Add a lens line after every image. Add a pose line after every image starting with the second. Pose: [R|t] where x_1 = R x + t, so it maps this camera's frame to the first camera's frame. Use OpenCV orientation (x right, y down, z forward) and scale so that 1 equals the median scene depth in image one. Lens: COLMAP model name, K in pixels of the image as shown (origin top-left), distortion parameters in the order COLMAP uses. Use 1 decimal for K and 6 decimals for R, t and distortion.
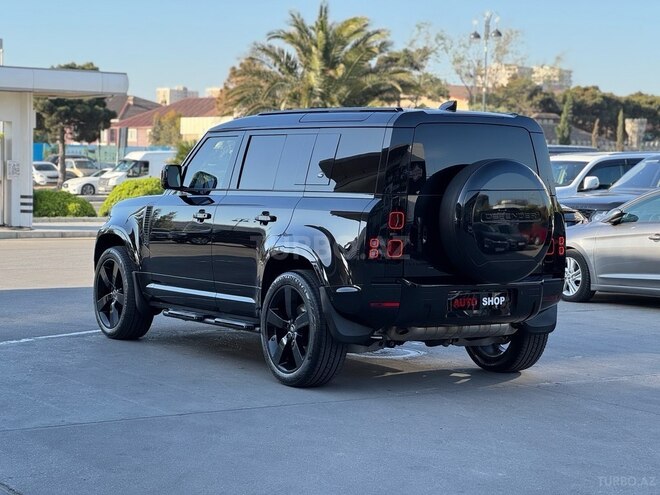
lens RADIAL K [[1474.8, 0, 322.7], [0, 1474.8, 224.2], [0, 0, 1]] dist [0.193021, 0.000000]
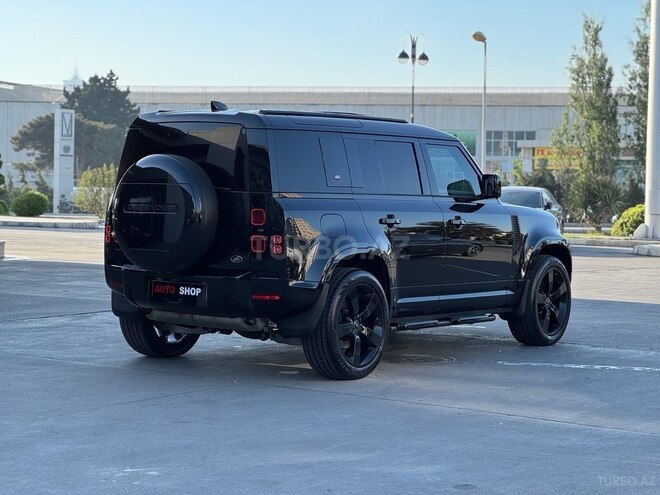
lens RADIAL K [[1474.8, 0, 315.0], [0, 1474.8, 247.3], [0, 0, 1]] dist [0.193021, 0.000000]
pose [[0.381713, 0.036175, -0.923573, 0.978616], [-0.050681, 0.998550, 0.018165, -0.002144], [0.922890, 0.039874, 0.382993, 0.600200]]
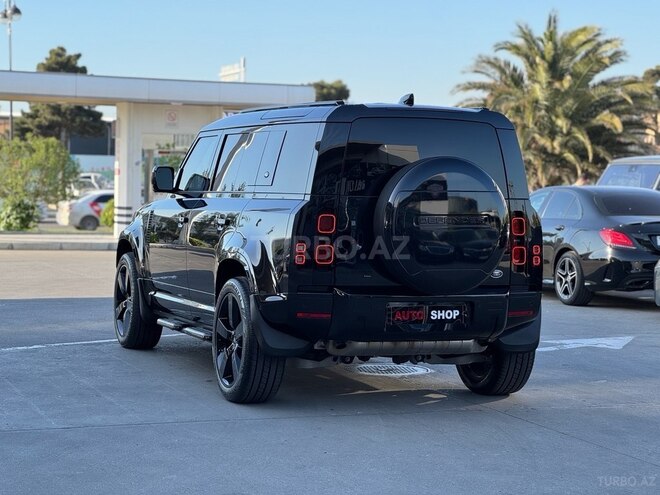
lens RADIAL K [[1474.8, 0, 330.3], [0, 1474.8, 246.7], [0, 0, 1]] dist [0.193021, 0.000000]
pose [[0.981380, 0.013227, -0.191618, 0.193244], [-0.012834, 0.999912, 0.003296, 0.007400], [0.191645, -0.000776, 0.981464, 0.087846]]
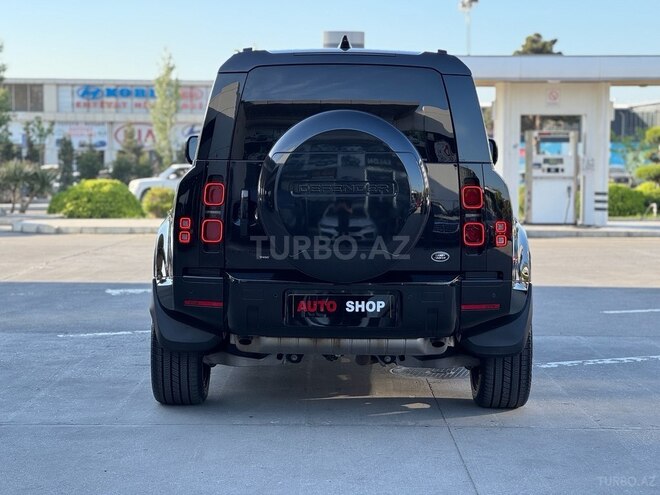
lens RADIAL K [[1474.8, 0, 324.6], [0, 1474.8, 244.4], [0, 0, 1]] dist [0.193021, 0.000000]
pose [[0.847944, 0.019147, -0.529740, 0.427316], [-0.014328, 0.999810, 0.013203, 0.010539], [0.529892, -0.003606, 0.848057, 0.325972]]
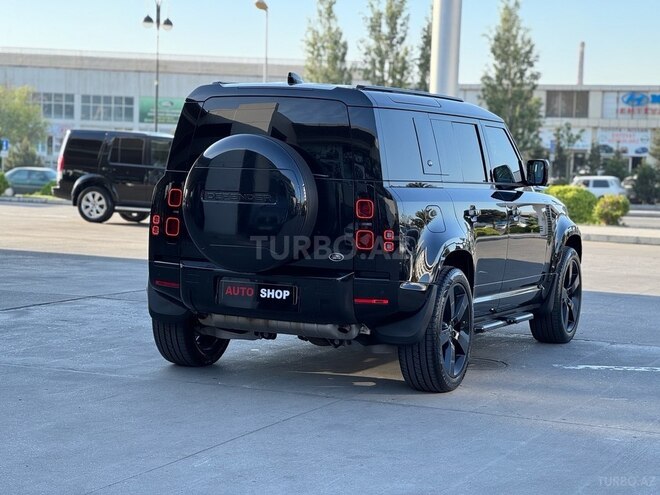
lens RADIAL K [[1474.8, 0, 327.9], [0, 1474.8, 249.9], [0, 0, 1]] dist [0.193021, 0.000000]
pose [[0.575950, 0.059012, -0.815352, 0.761065], [-0.060951, 0.997715, 0.029156, -0.002516], [0.815209, 0.032904, 0.578231, 0.446877]]
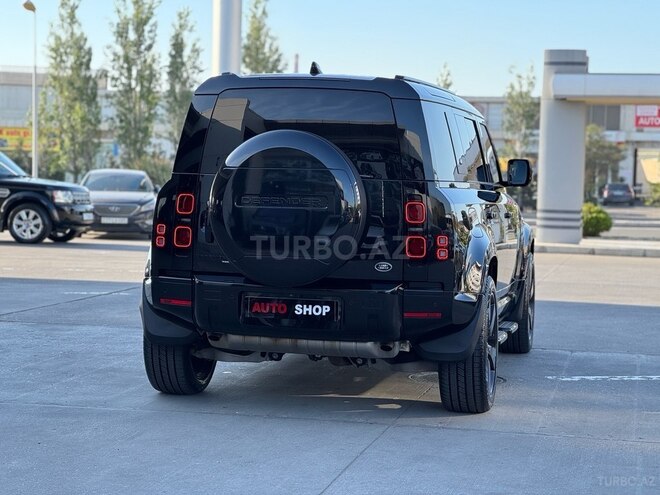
lens RADIAL K [[1474.8, 0, 331.9], [0, 1474.8, 248.6], [0, 0, 1]] dist [0.193021, 0.000000]
pose [[0.723434, 0.039175, -0.689281, 0.591514], [-0.043314, 0.998997, 0.011318, 0.008285], [0.689033, 0.021668, 0.724406, 0.378367]]
